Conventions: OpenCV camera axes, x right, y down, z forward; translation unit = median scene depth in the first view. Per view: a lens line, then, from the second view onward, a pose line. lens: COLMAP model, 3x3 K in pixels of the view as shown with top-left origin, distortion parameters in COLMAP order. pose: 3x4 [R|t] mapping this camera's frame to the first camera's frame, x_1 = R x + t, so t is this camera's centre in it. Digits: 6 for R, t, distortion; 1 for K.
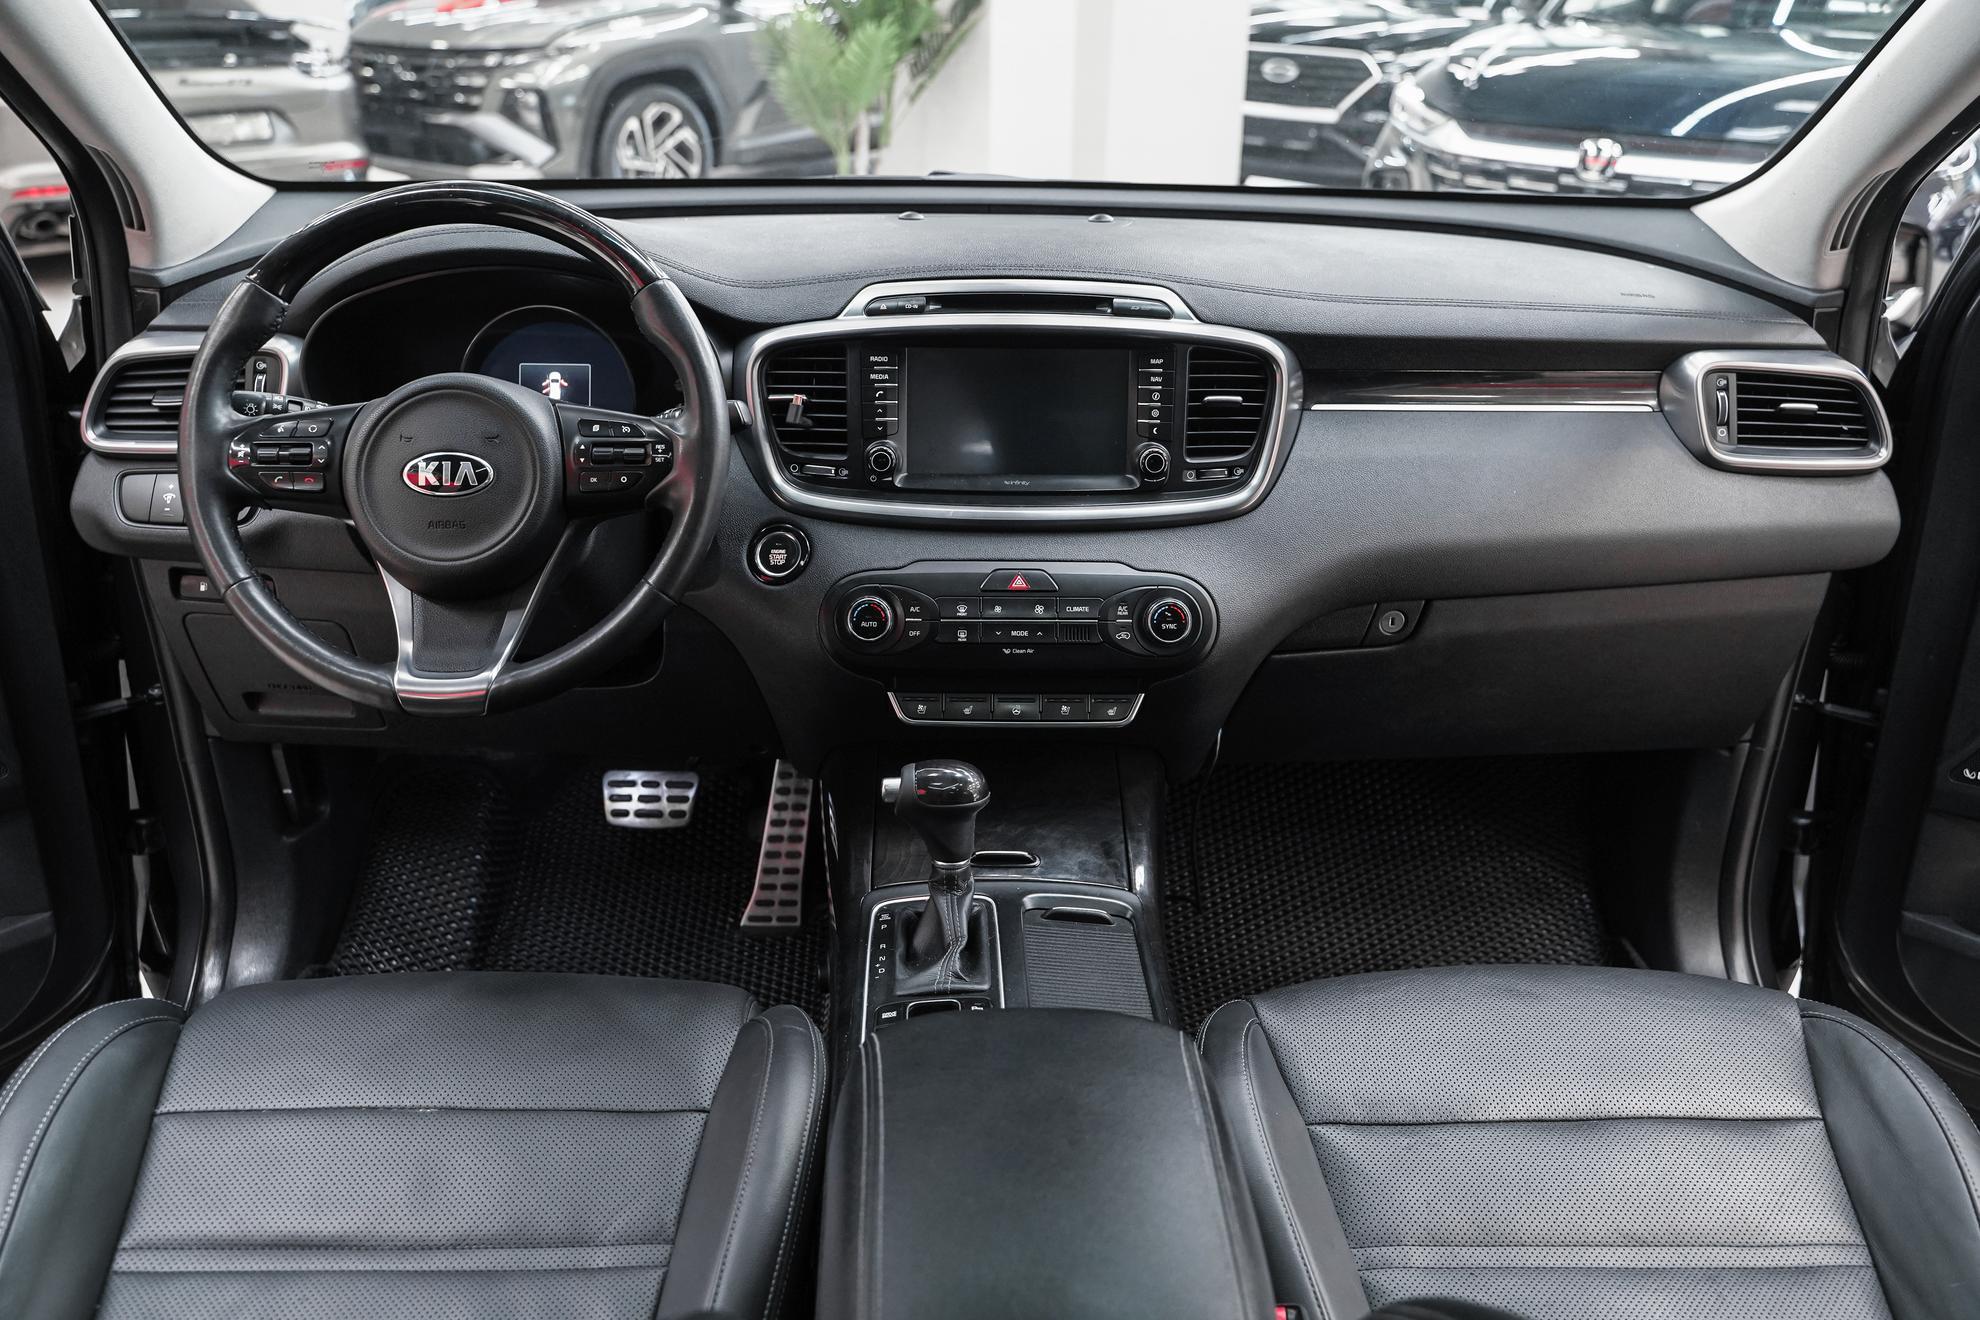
lens RADIAL K [[1543.3, 0, 990.0], [0, 1543.3, 660.0], [0, 0, 1]] dist [-0.004609, -0.000166]
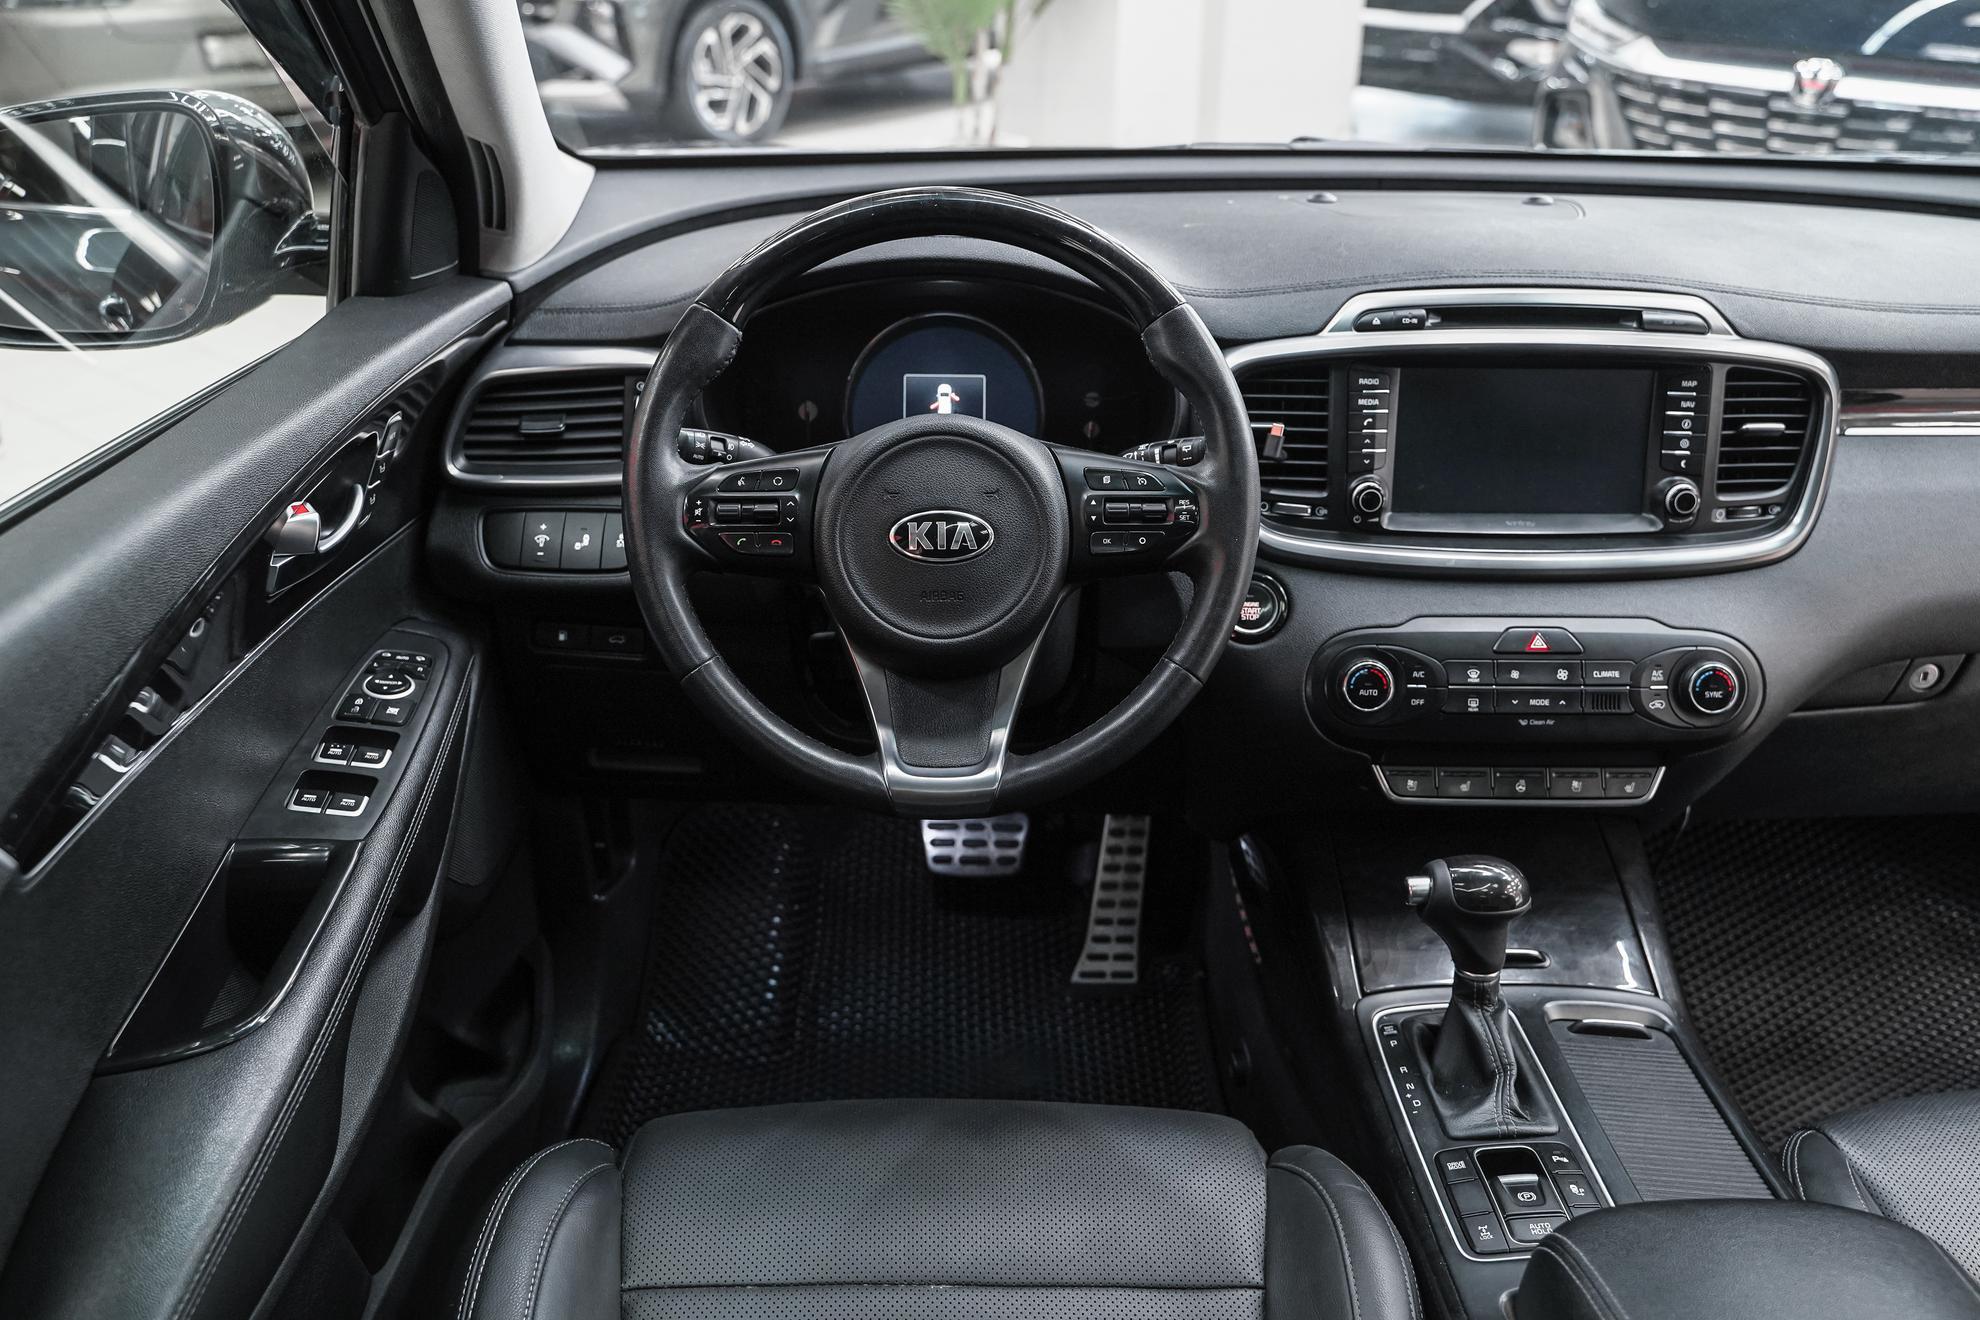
lens RADIAL K [[1620.4, 0, 1018.6], [0, 1620.4, 637.1], [0, 0, 1]] dist [0.000163, -0.002271]
pose [[0.999953, 0.000960, -0.009691, -0.257035], [-0.000699, 0.999637, 0.026934, -0.075966], [0.009714, -0.026926, 0.999590, 0.087722]]
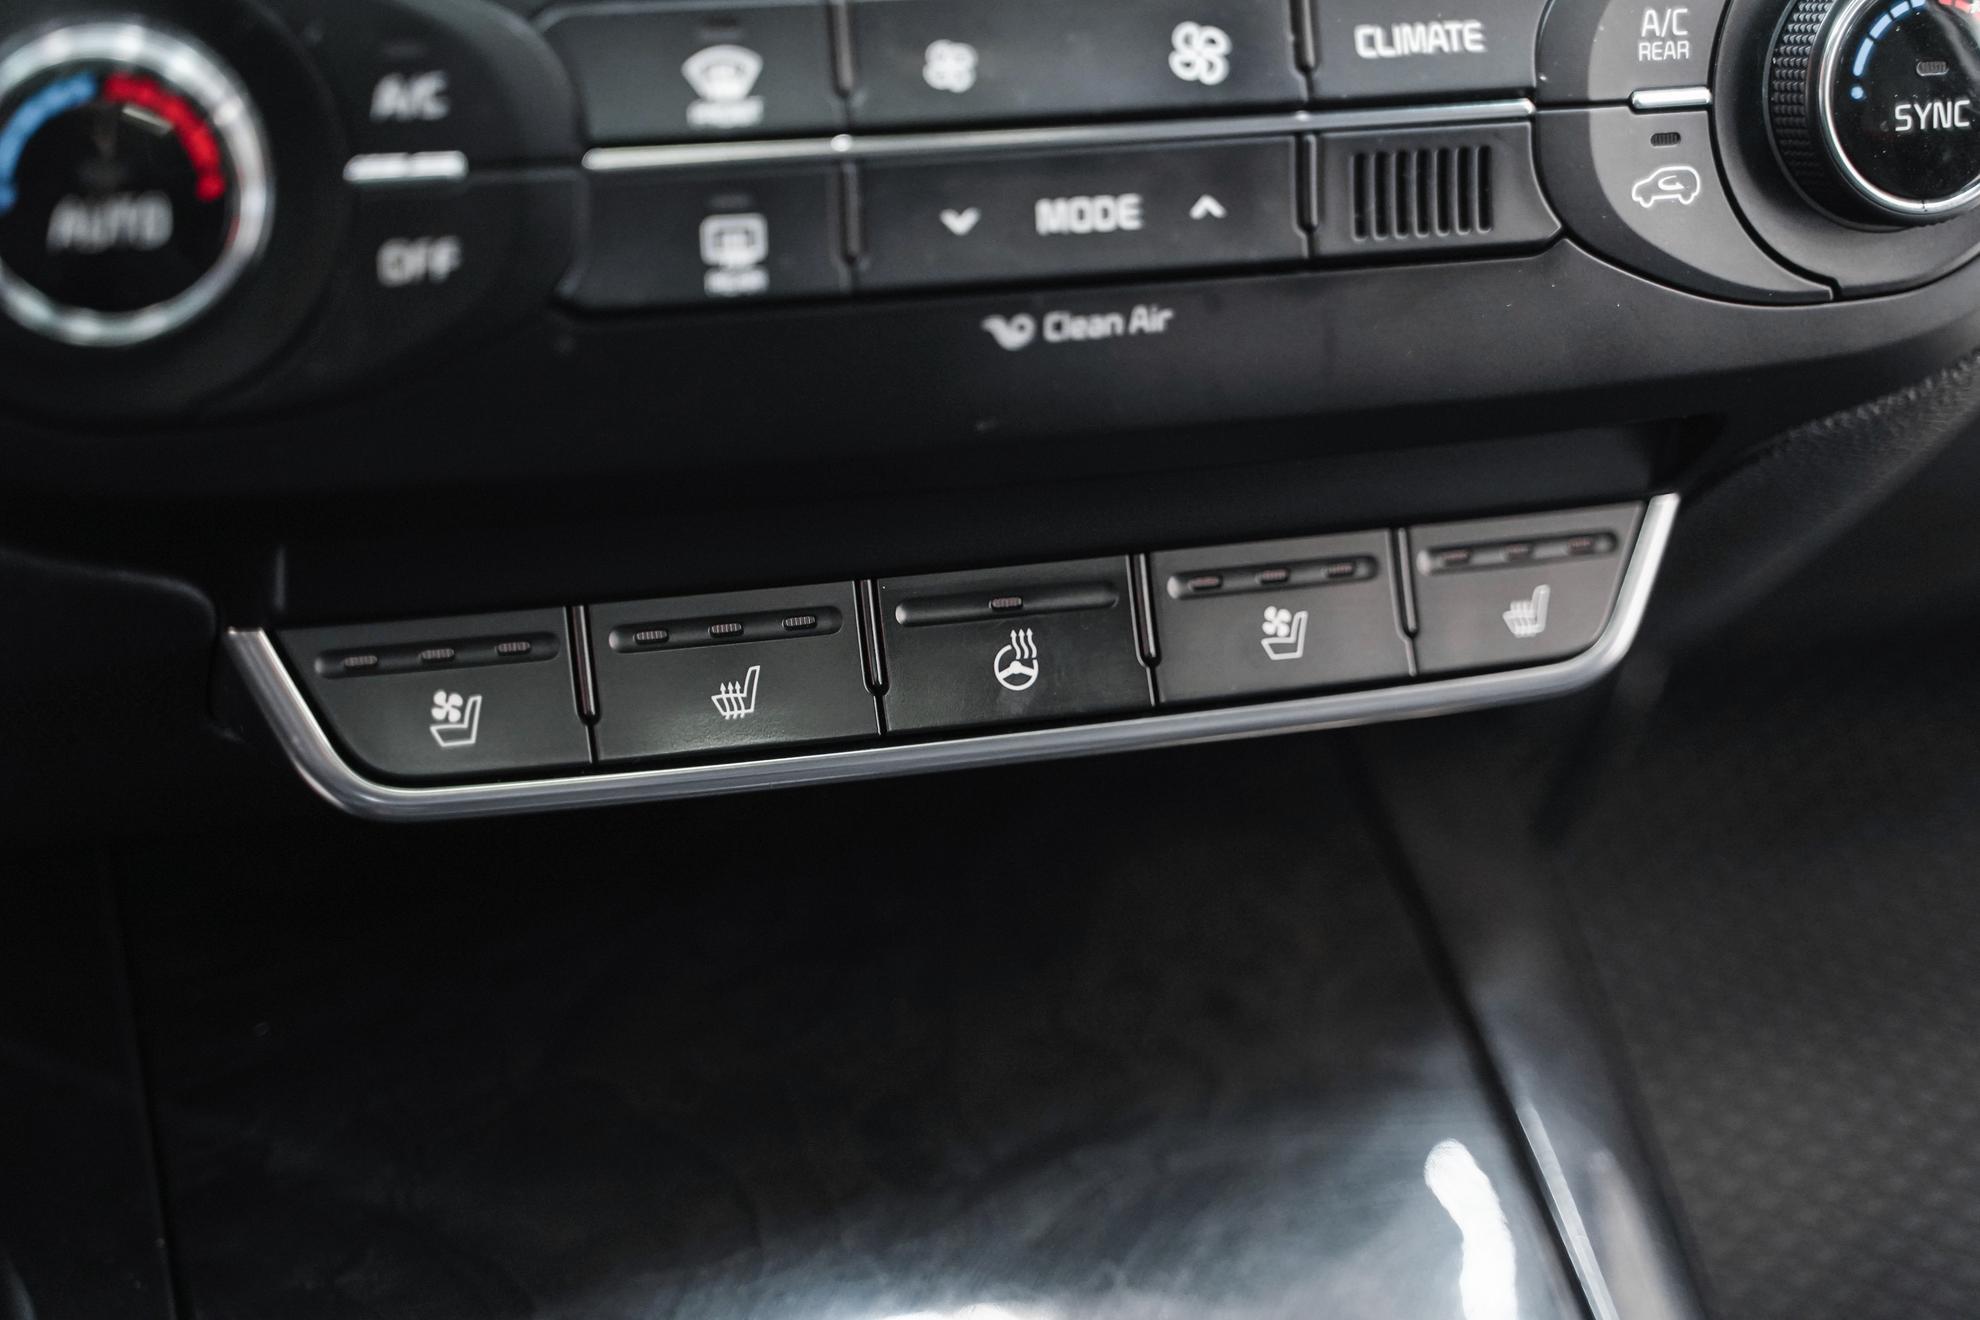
lens RADIAL K [[3476.7, 0, 990.0], [0, 3476.7, 660.0], [0, 0, 1]] dist [0.026342, -0.060019]
pose [[0.954601, -0.100950, 0.280262, -0.091873], [0.052916, 0.983331, 0.173955, -0.033961], [-0.293151, -0.151227, 0.944030, 0.643787]]
